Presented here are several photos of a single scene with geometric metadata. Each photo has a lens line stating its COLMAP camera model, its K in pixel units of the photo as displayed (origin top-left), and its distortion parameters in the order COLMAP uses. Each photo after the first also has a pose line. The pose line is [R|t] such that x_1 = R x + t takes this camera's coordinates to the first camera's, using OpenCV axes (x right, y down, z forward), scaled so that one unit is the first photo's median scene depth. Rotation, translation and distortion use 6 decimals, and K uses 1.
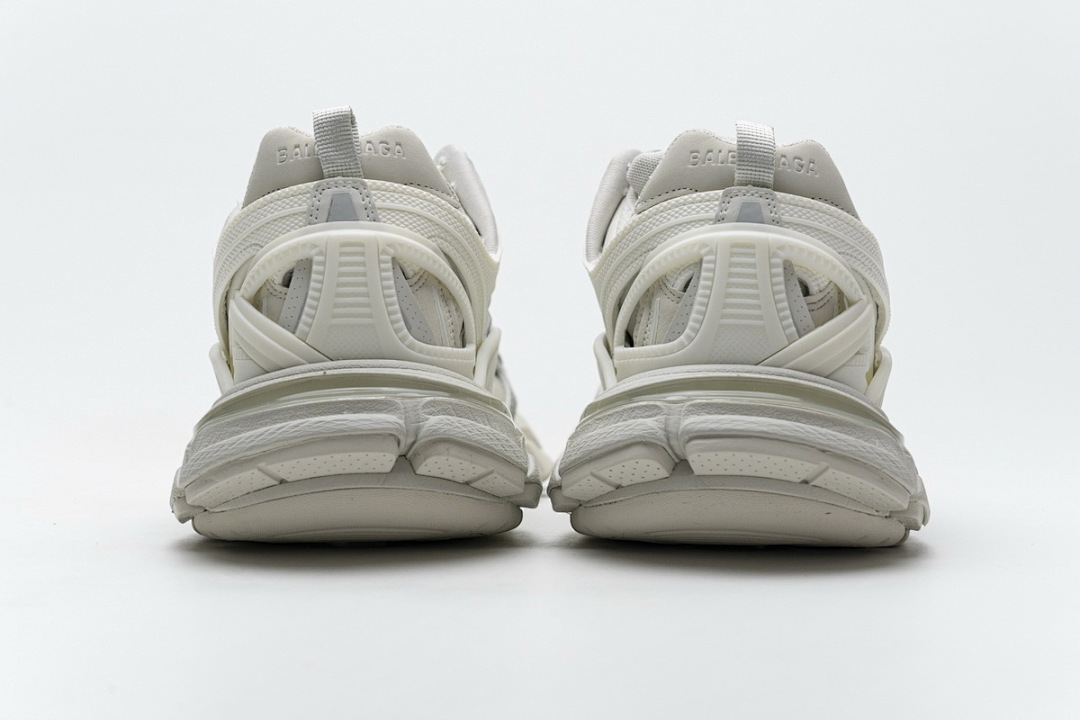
lens RADIAL K [[2077.2, 0, 539.9], [0, 2077.2, 352.9], [0, 0, 1]] dist [0.002586, 0.000000]
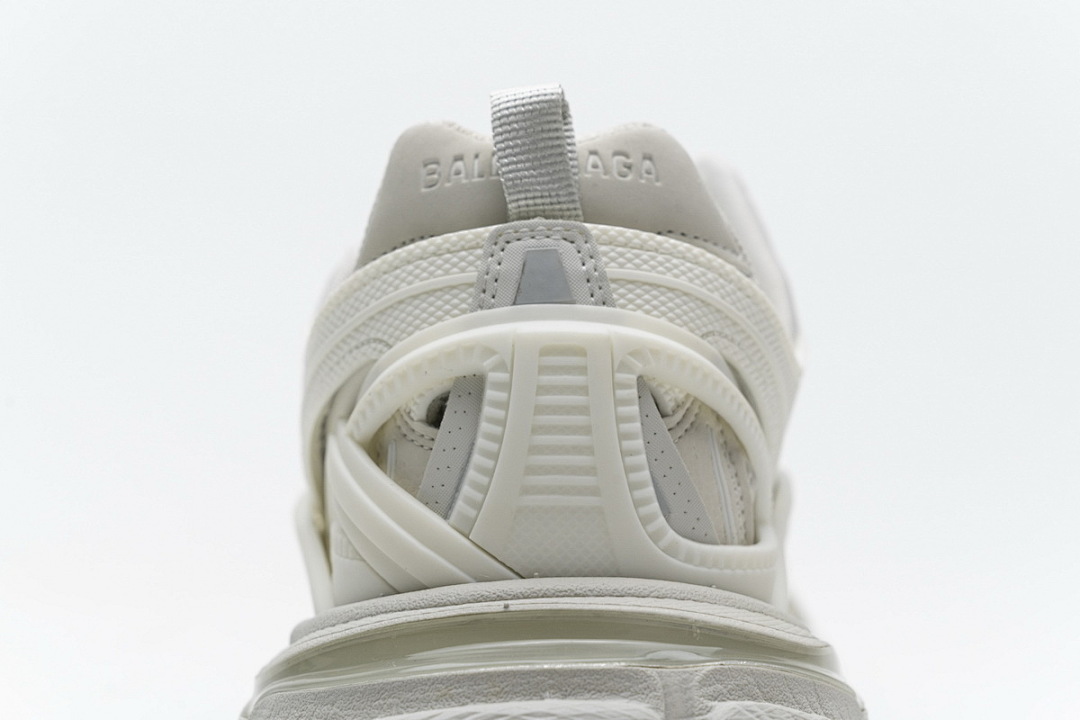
lens RADIAL K [[2077.2, 0, 541.8], [0, 2077.2, 366.0], [0, 0, 1]] dist [0.002586, 0.000000]
pose [[0.998197, 0.025685, -0.054249, -0.066276], [-0.025098, 0.999619, 0.011477, -0.053448], [0.054524, -0.010095, 0.998461, 0.474225]]
